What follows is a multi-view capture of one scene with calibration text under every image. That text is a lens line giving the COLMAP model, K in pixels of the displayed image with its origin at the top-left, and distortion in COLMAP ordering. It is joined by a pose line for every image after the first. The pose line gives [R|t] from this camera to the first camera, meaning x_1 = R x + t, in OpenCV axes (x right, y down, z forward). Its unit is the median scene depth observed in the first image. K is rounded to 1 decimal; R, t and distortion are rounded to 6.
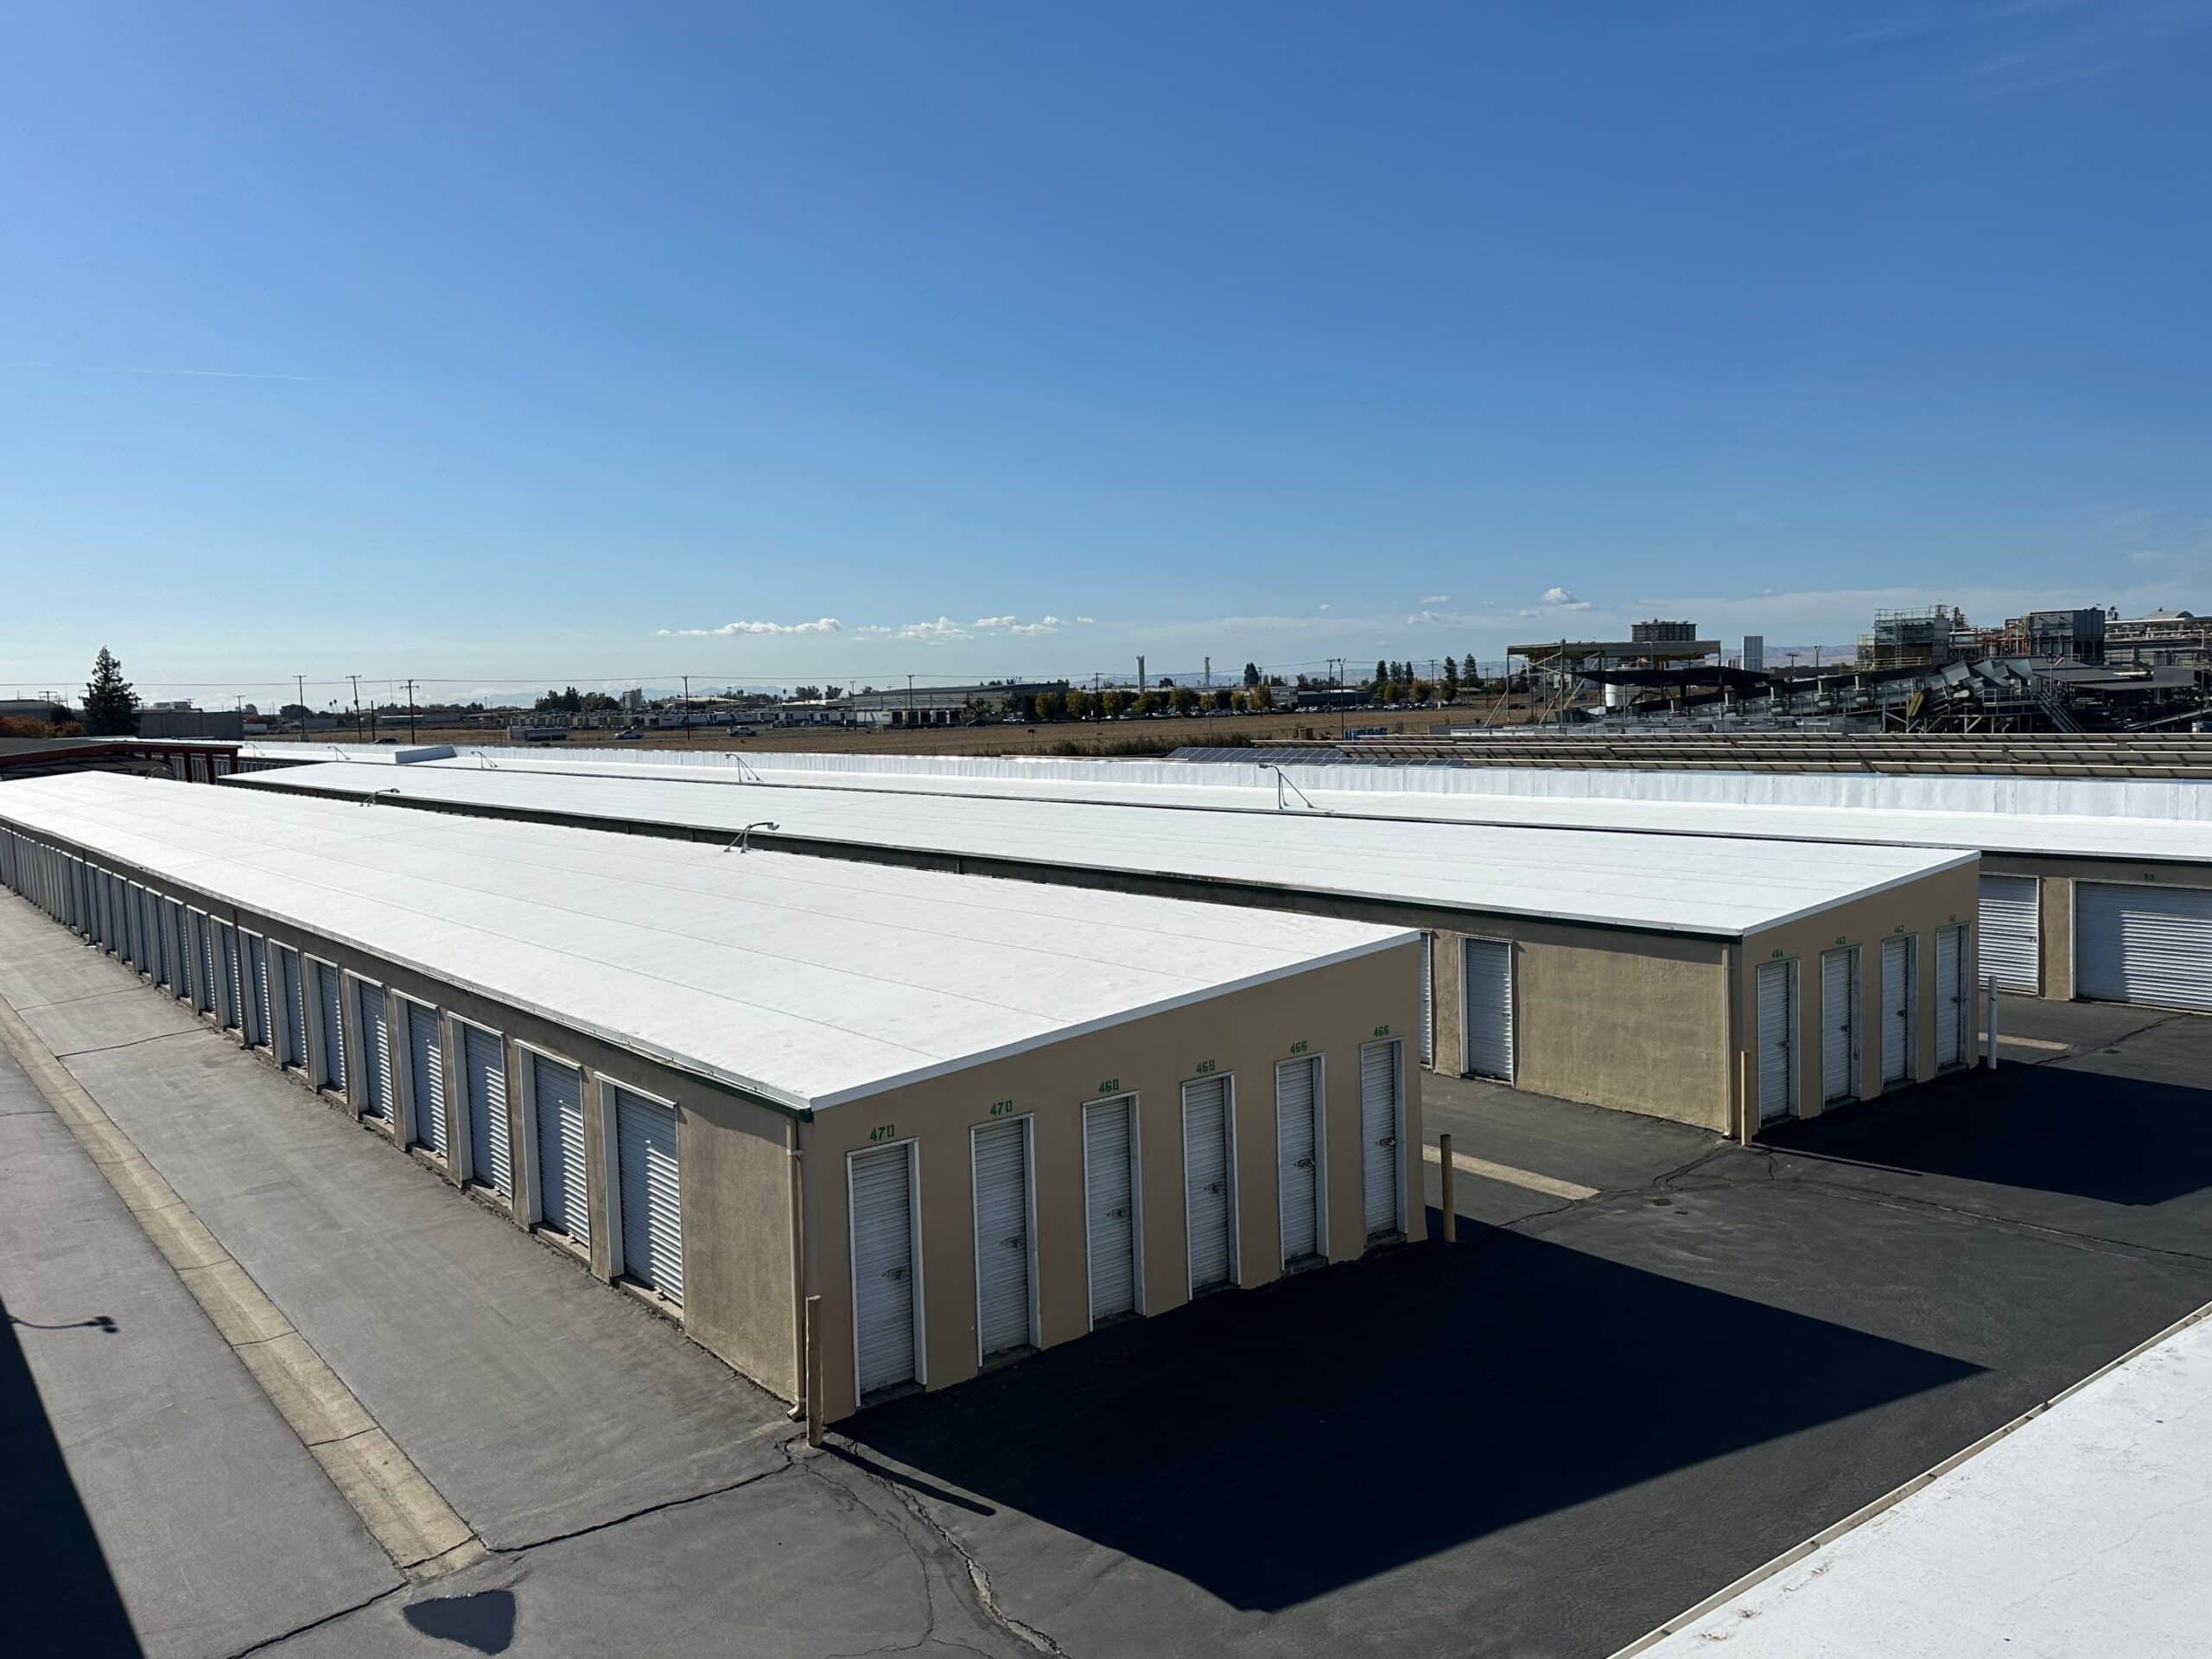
lens RADIAL K [[1713.4, 0, 1083.1], [0, 1713.4, 830.7], [0, 0, 1]] dist [0.036938, -0.006157]
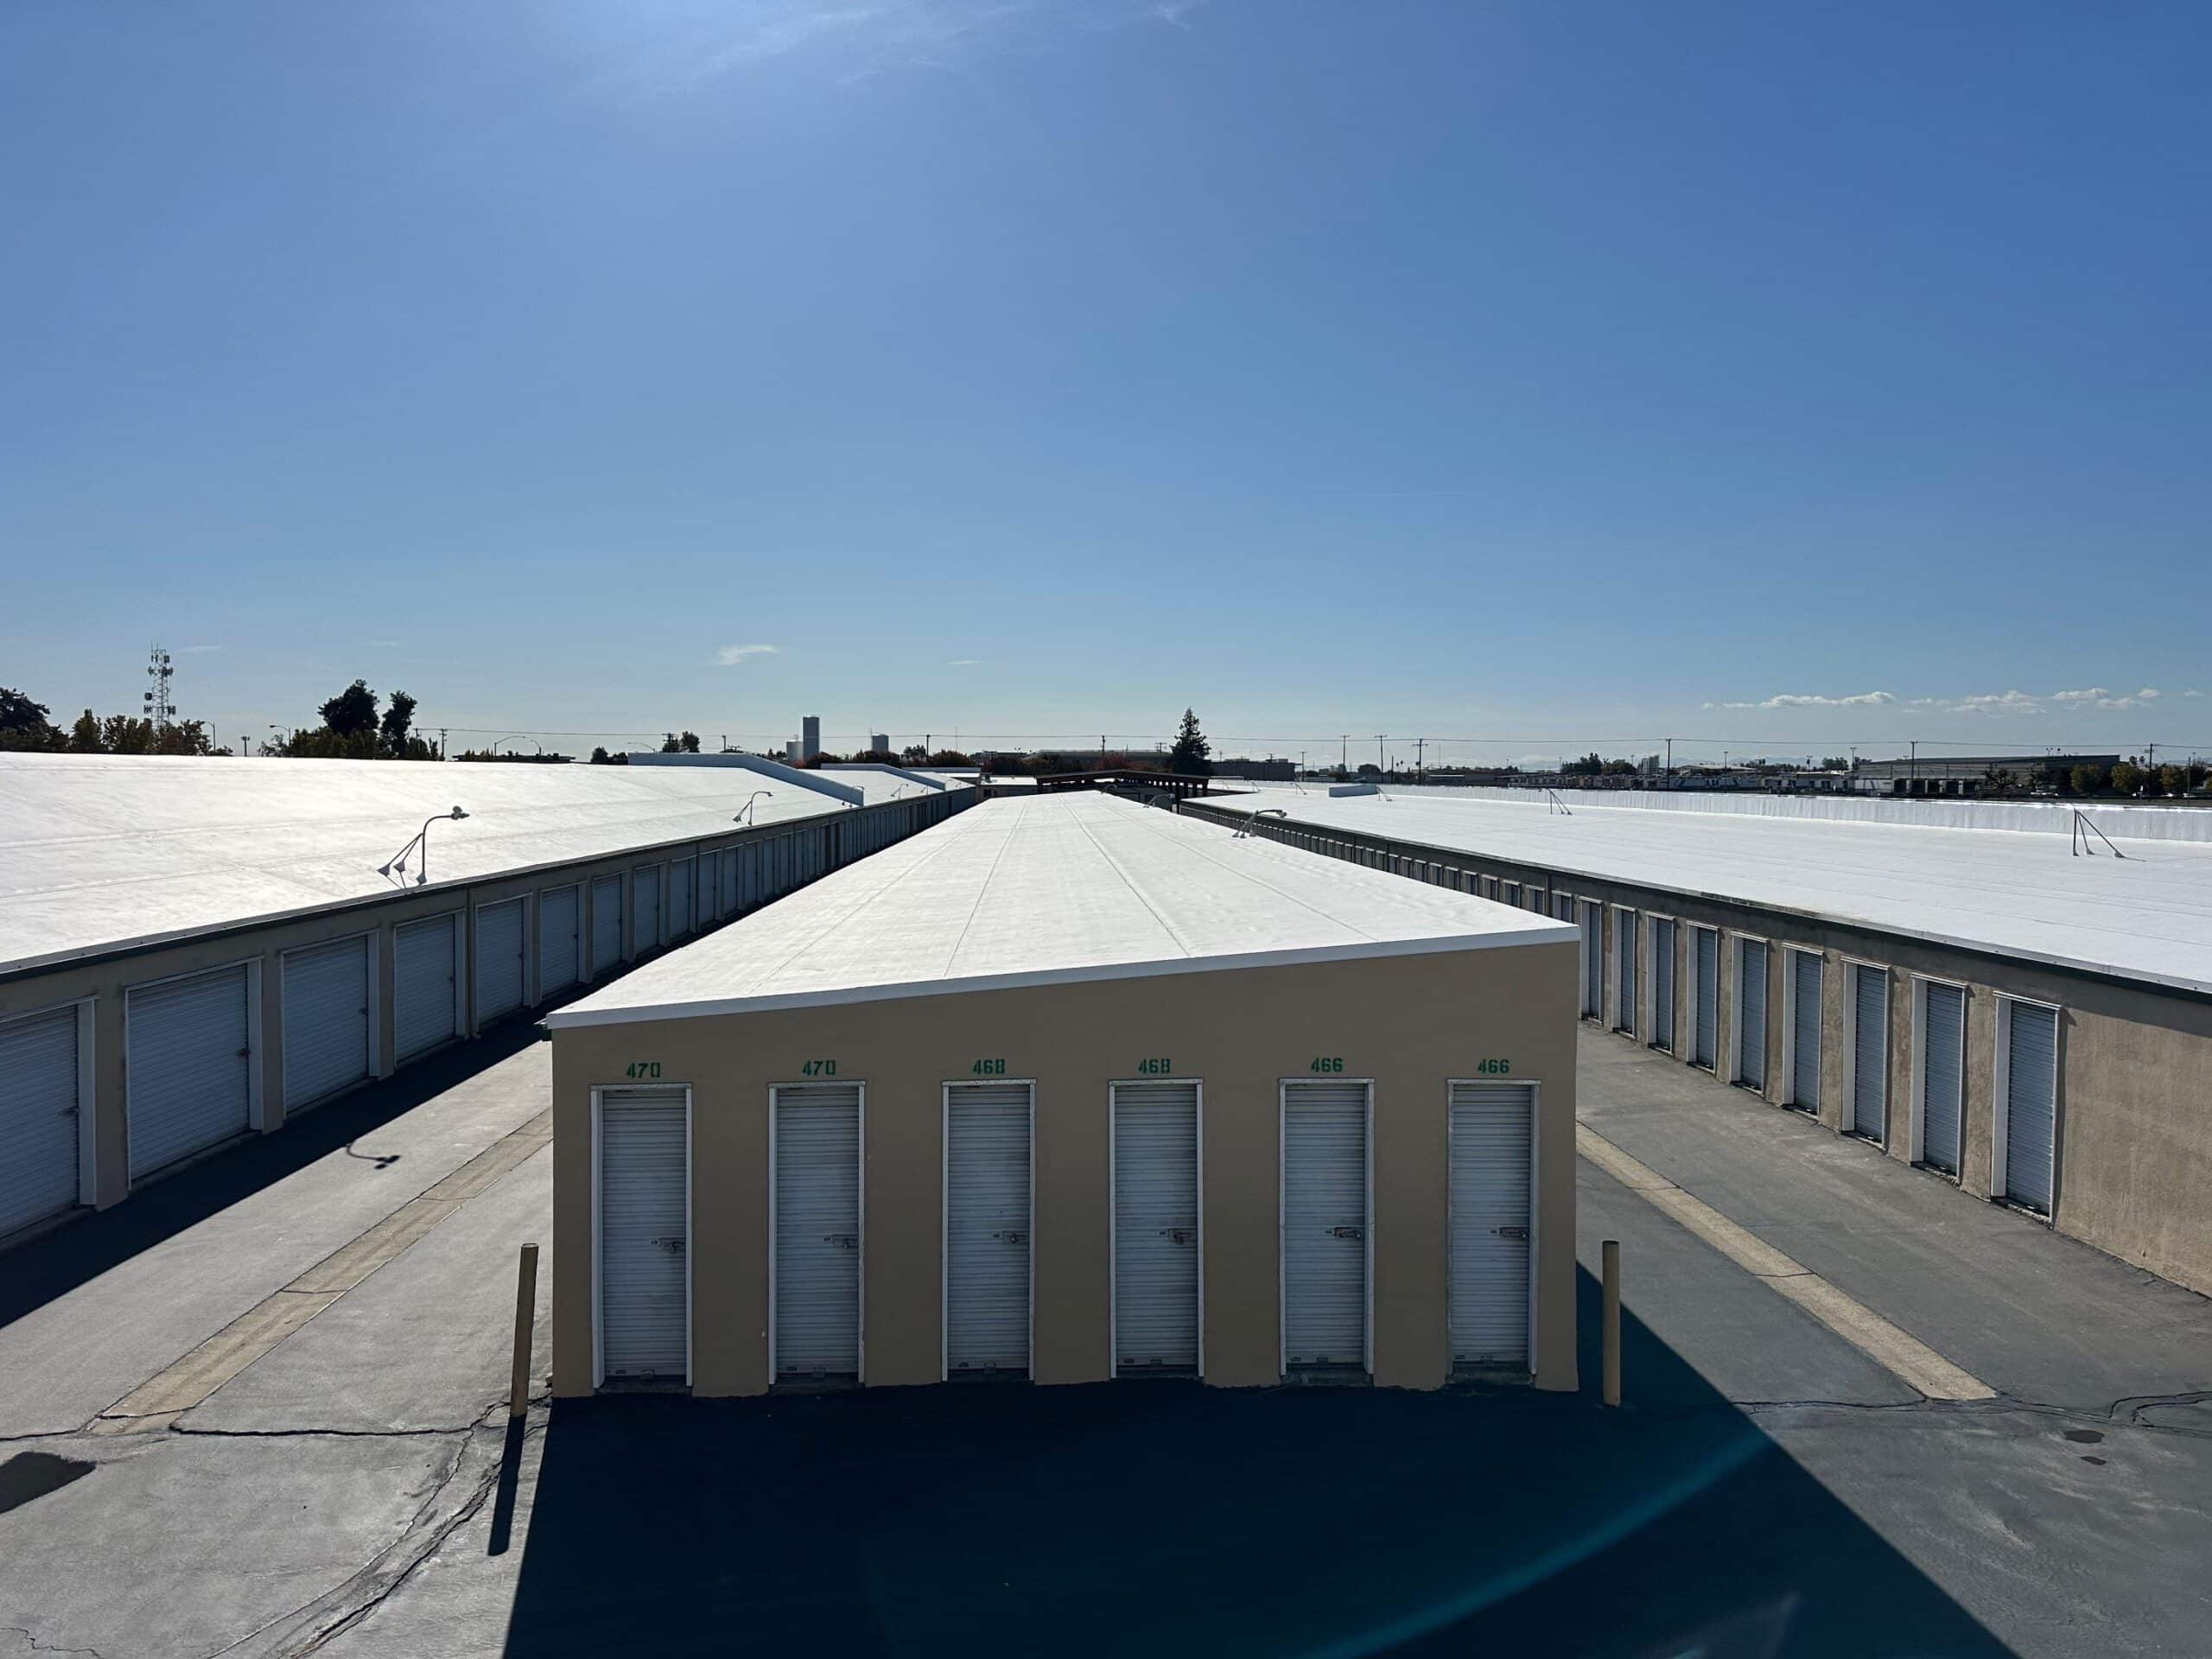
lens RADIAL K [[1562.7, 0, 1106.0], [0, 1562.7, 829.5], [0, 0, 1]] dist [0.006158, -0.002574]
pose [[0.821908, 0.050687, -0.567360, 0.090847], [-0.071304, 0.997354, -0.014192, 0.009511], [0.565139, 0.052120, 0.823347, 0.089448]]
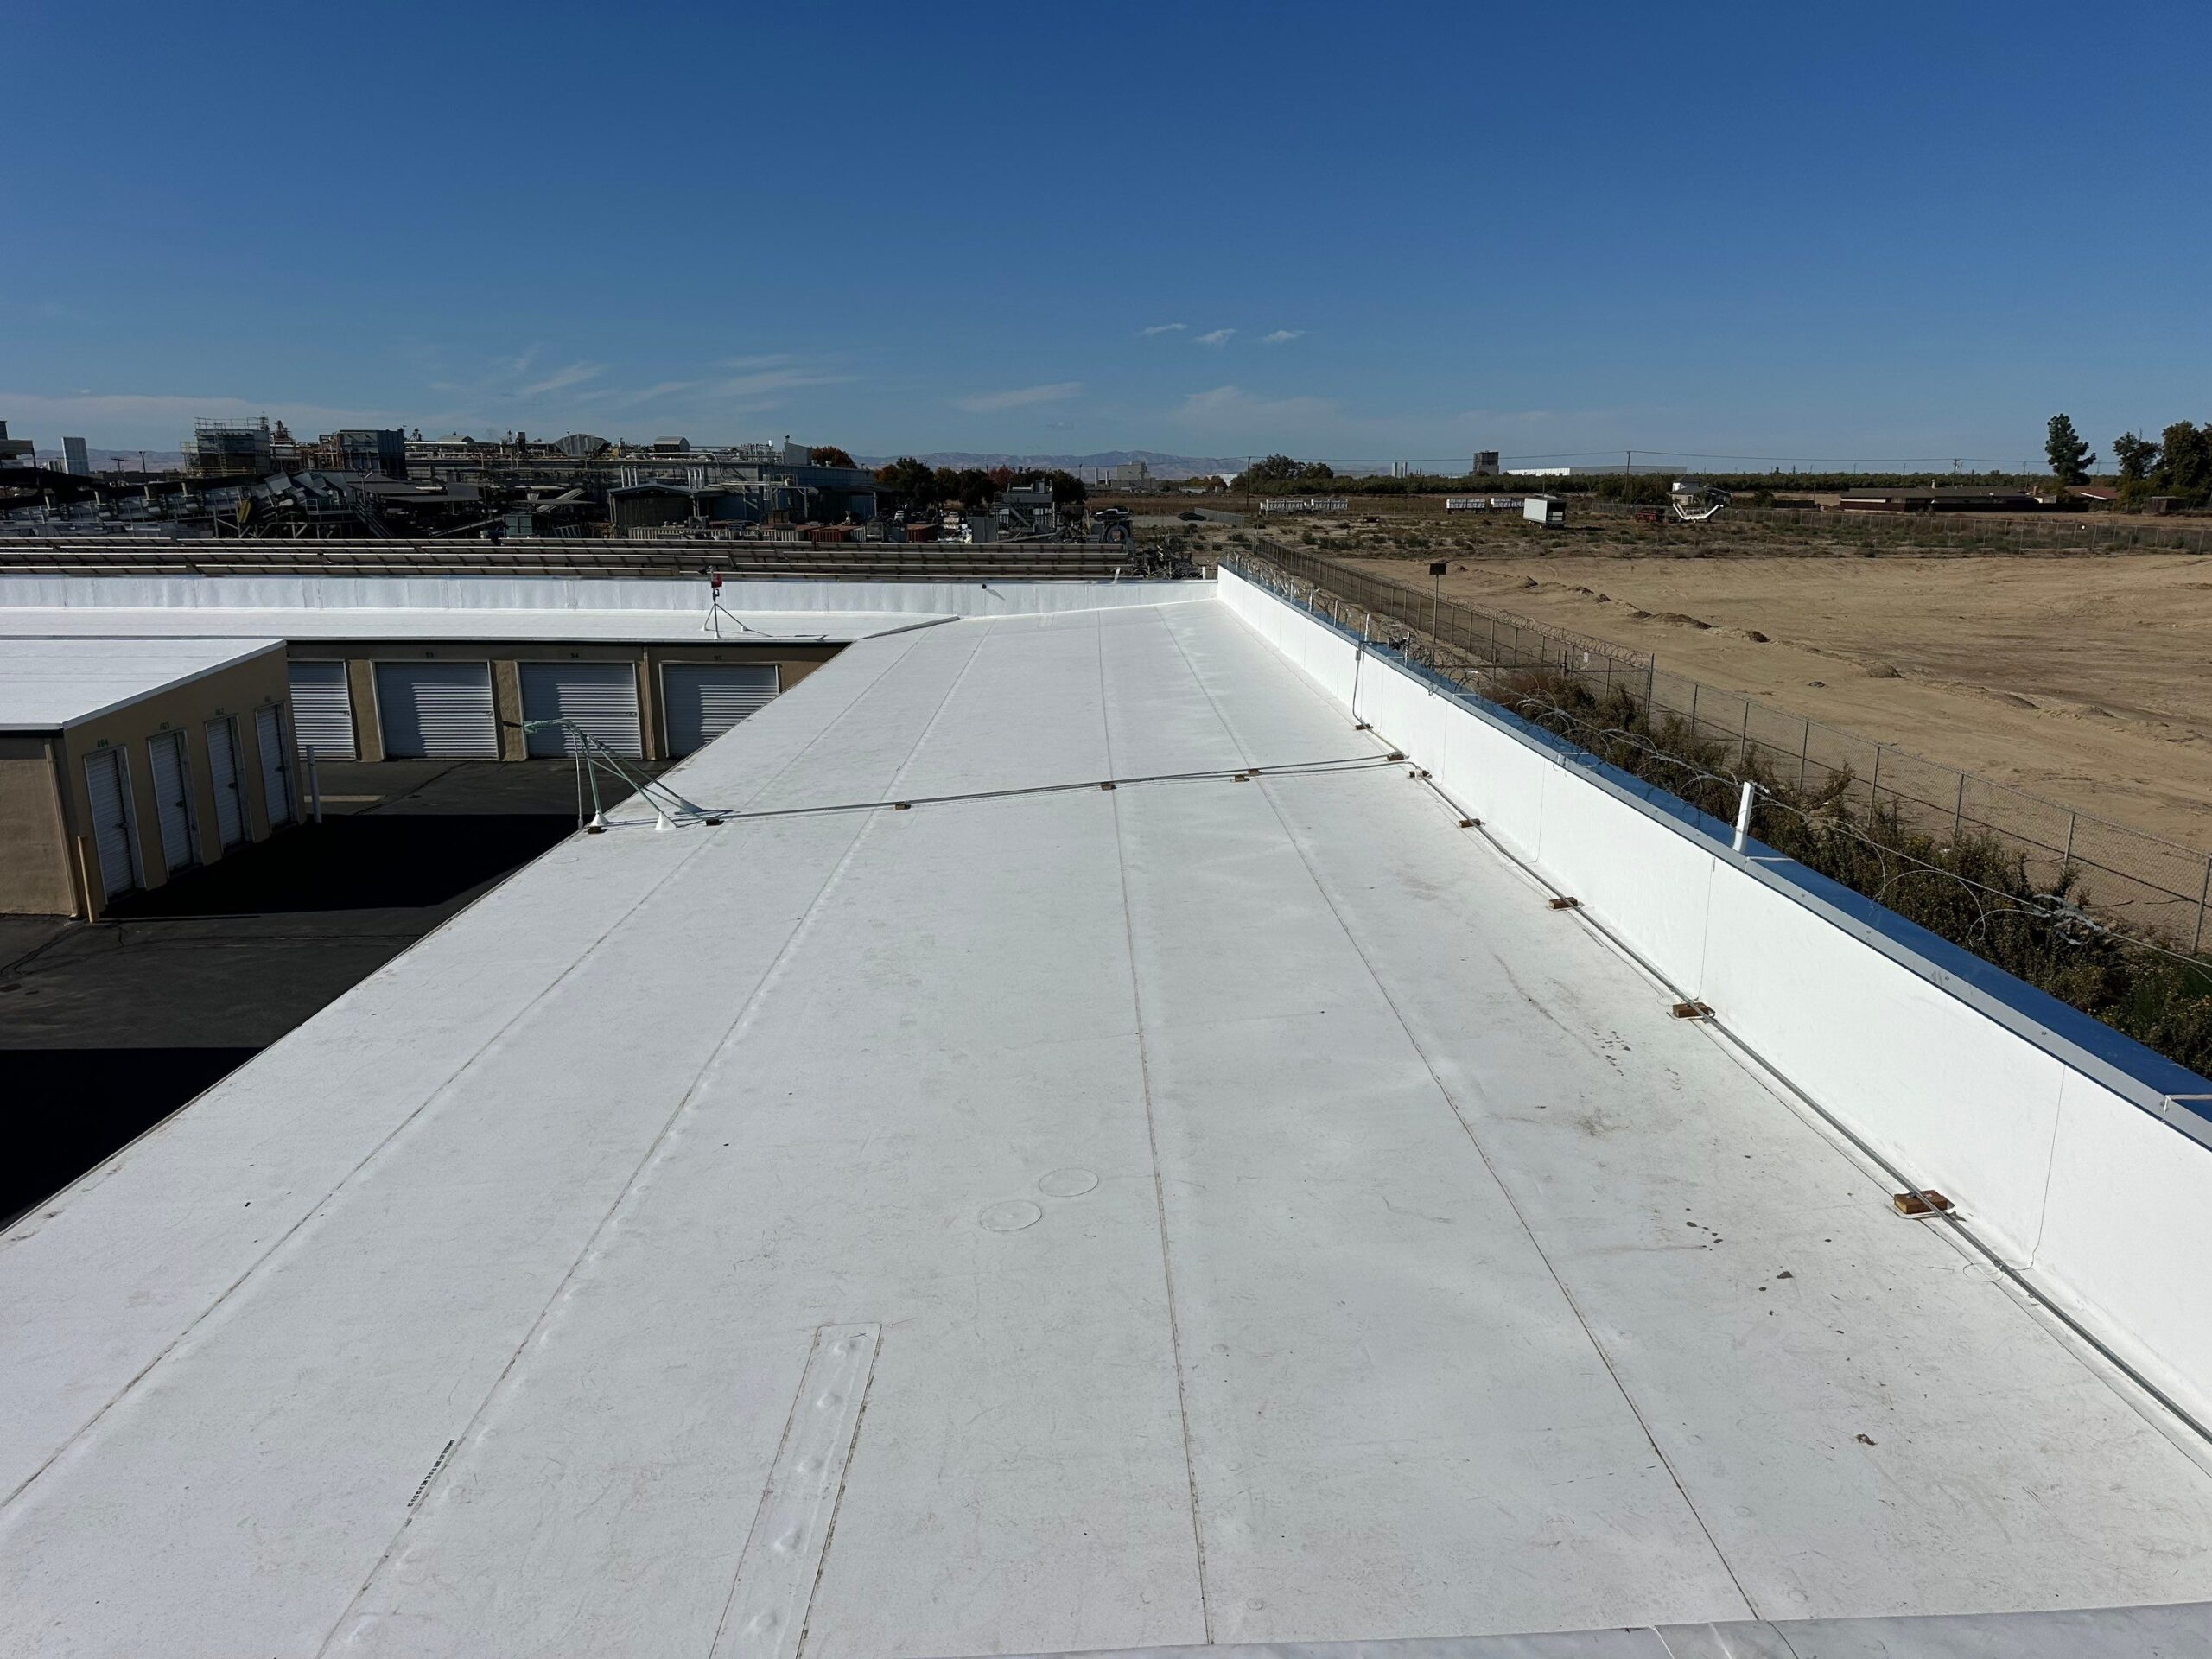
lens RADIAL K [[1562.7, 0, 1106.0], [0, 1562.7, 829.5], [0, 0, 1]] dist [0.006158, -0.002574]
pose [[0.591132, -0.146928, 0.793080, -0.003166], [0.045423, 0.987772, 0.149141, 0.002031], [-0.805295, -0.052138, 0.590577, -0.024732]]
